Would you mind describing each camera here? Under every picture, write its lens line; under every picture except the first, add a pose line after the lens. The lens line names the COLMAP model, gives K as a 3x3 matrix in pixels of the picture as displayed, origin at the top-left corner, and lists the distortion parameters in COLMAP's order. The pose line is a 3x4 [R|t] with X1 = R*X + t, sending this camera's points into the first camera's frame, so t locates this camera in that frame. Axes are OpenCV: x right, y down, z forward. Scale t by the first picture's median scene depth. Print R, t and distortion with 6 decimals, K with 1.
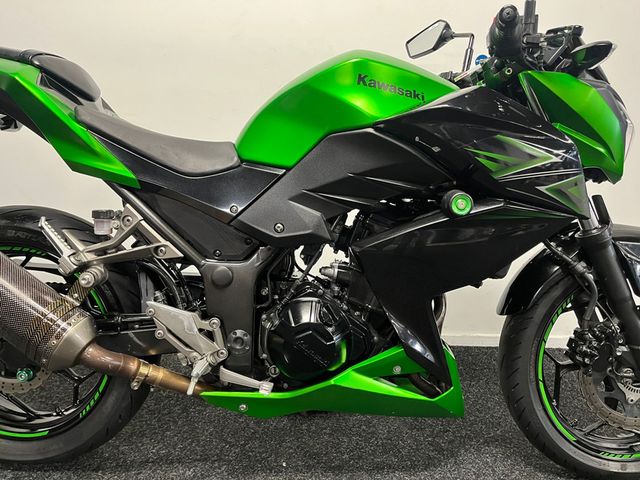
lens RADIAL K [[483.5, 0, 322.0], [0, 483.5, 236.9], [0, 0, 1]] dist [0.092195, -0.125981]
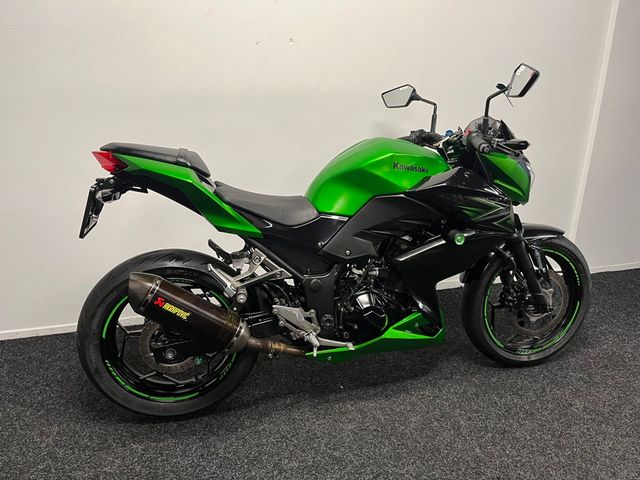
lens RADIAL K [[483.5, 0, 322.0], [0, 483.5, 236.9], [0, 0, 1]] dist [0.092195, -0.125981]
pose [[0.971777, -0.101545, 0.212927, -0.511933], [0.070799, 0.986545, 0.147364, -0.317591], [-0.225026, -0.128130, 0.965891, -0.567925]]
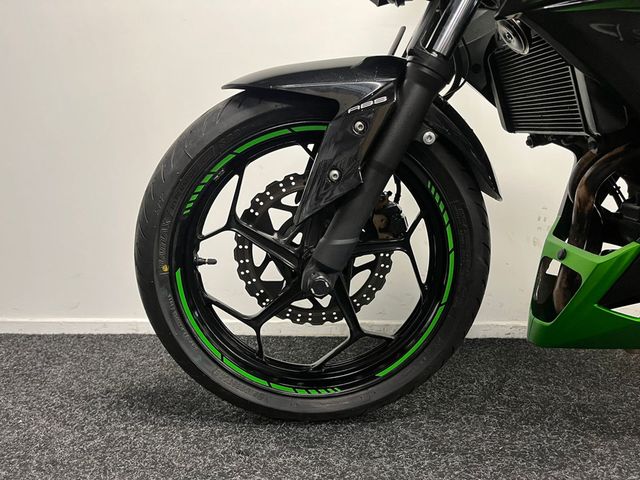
lens RADIAL K [[483.5, 0, 322.0], [0, 483.5, 236.9], [0, 0, 1]] dist [0.092195, -0.125981]
pose [[0.999831, -0.013219, -0.012756, -0.815565], [0.011607, 0.992817, -0.119078, 0.273398], [0.014239, 0.118910, 0.992803, 0.493379]]
